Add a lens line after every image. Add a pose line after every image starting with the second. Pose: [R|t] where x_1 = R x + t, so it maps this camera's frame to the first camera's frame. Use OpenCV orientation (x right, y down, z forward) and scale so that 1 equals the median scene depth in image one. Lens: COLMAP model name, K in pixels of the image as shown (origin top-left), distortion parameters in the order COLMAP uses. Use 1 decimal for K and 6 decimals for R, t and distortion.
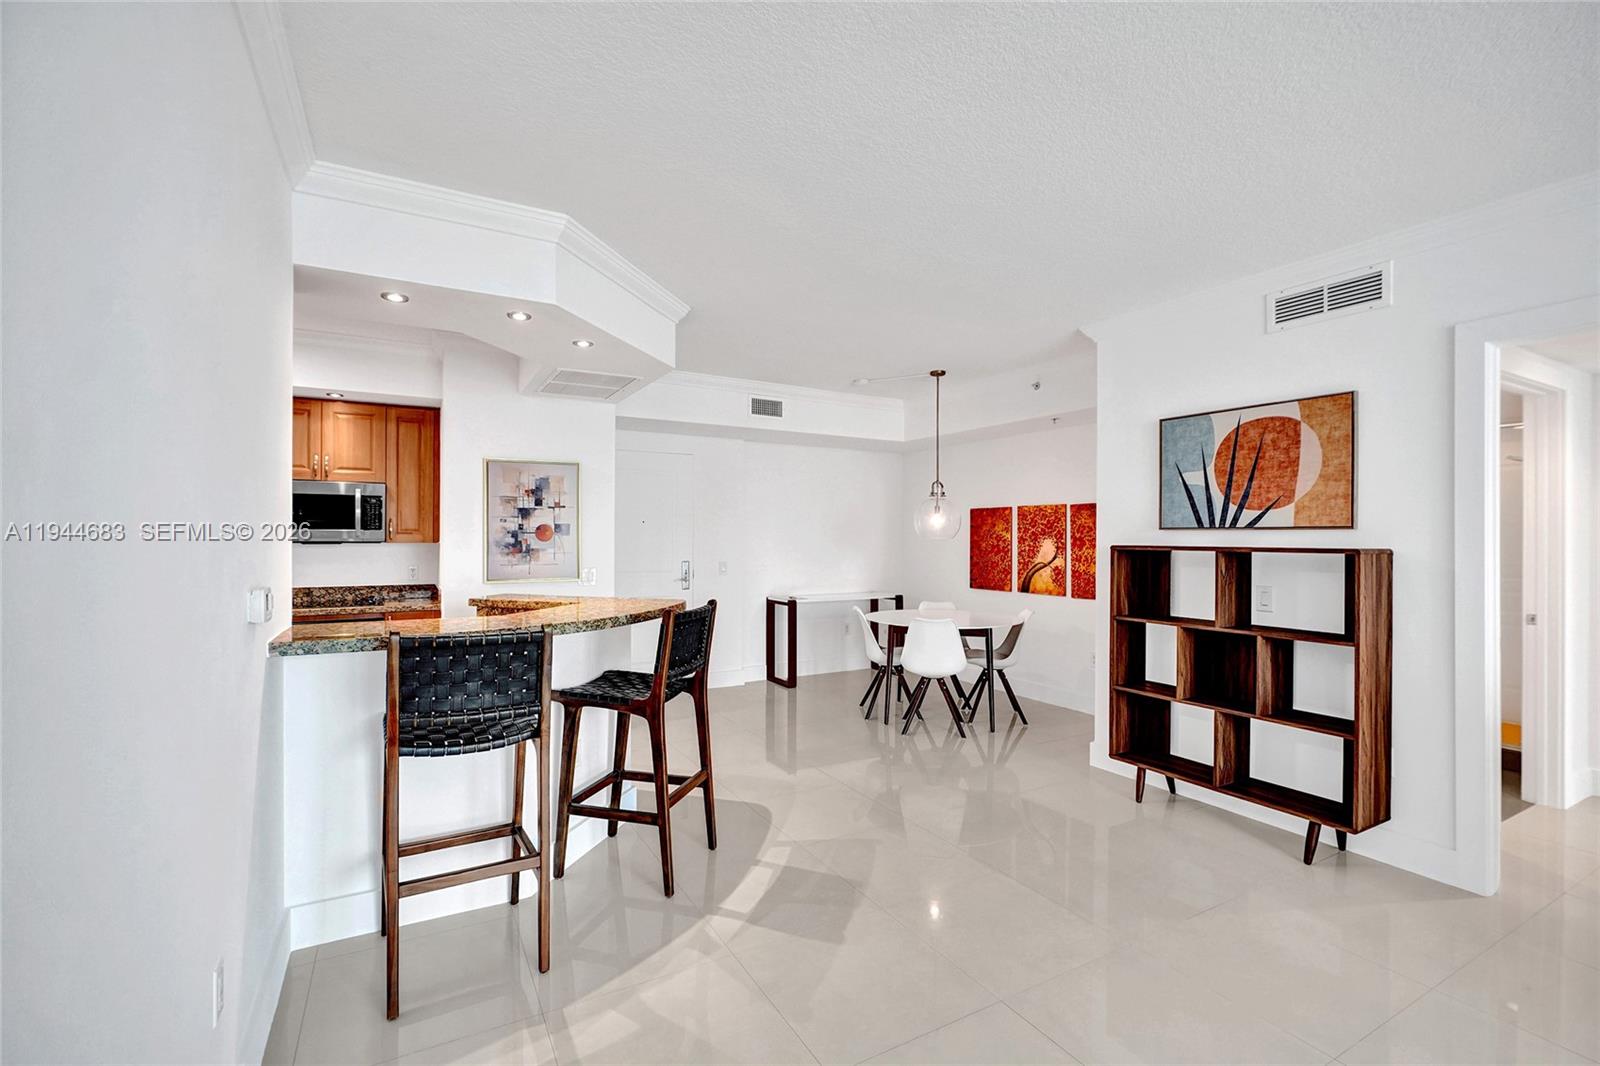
lens RADIAL K [[712.1, 0, 796.7], [0, 712.1, 541.1], [0, 0, 1]] dist [0.003708, 0.001487]
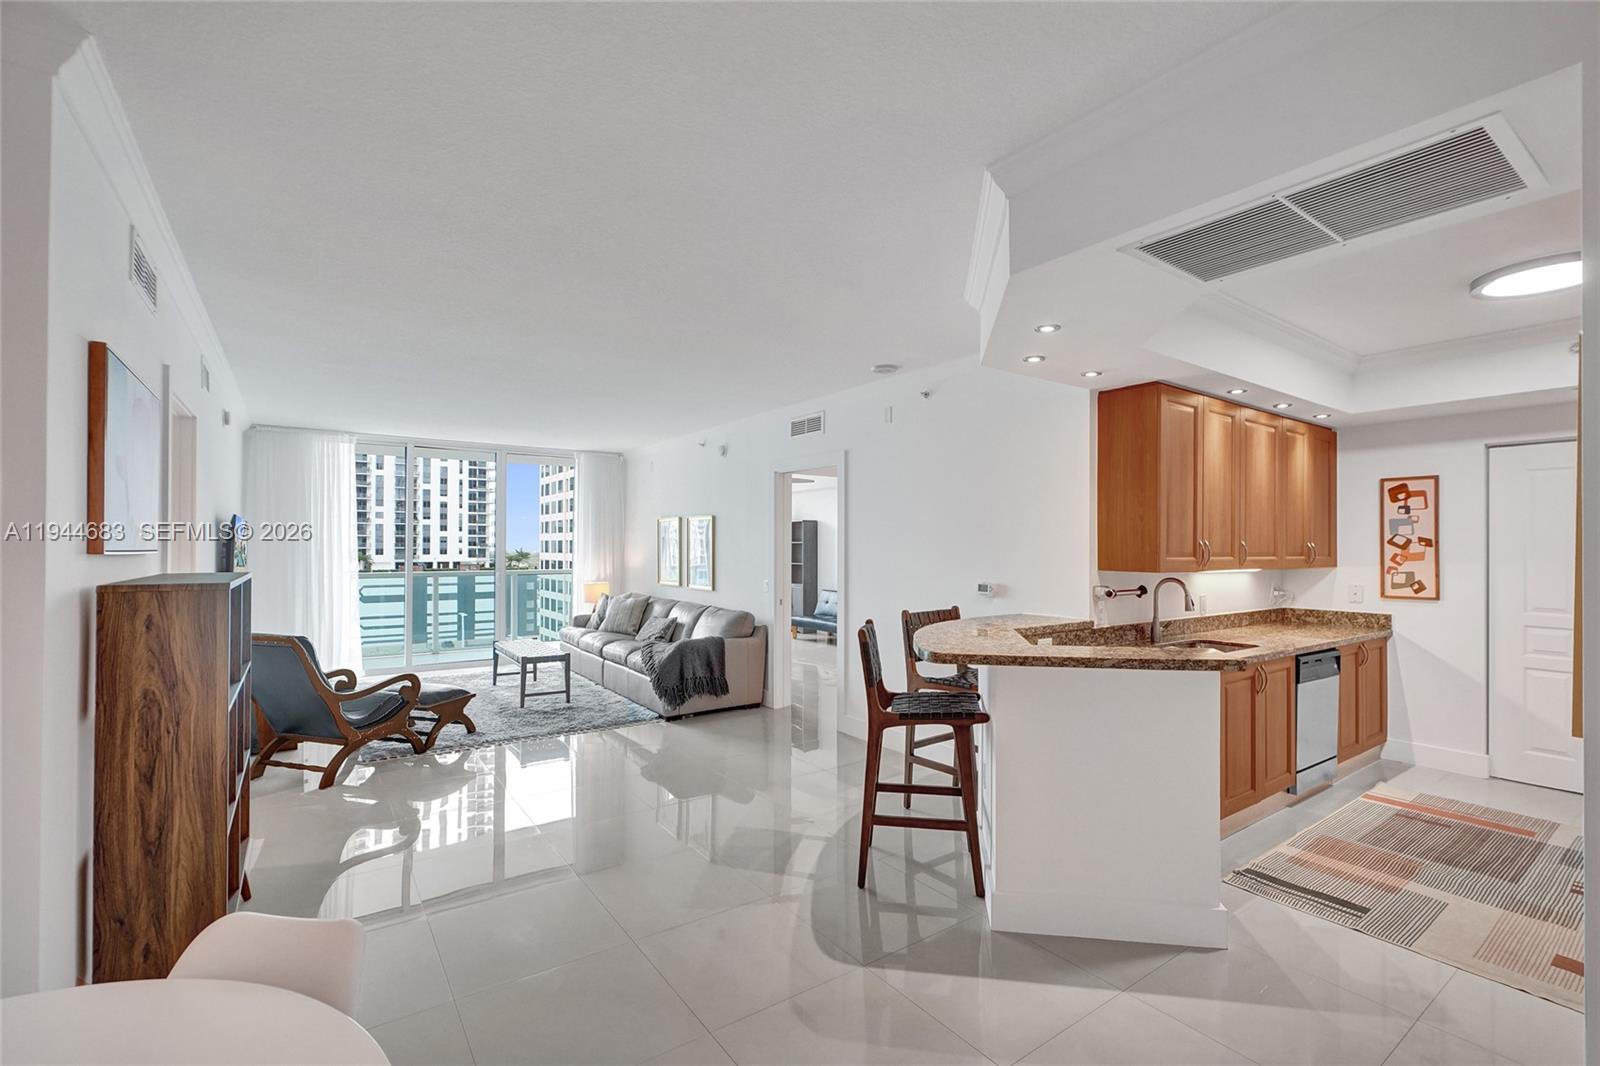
lens RADIAL K [[712.1, 0, 787.9], [0, 712.1, 542.2], [0, 0, 1]] dist [0.003708, 0.001487]
pose [[-0.994963, -0.006541, -0.100027, 0.061518], [-0.006332, 0.999977, -0.002398, -0.025240], [0.100040, -0.001752, -0.994982, 1.463416]]
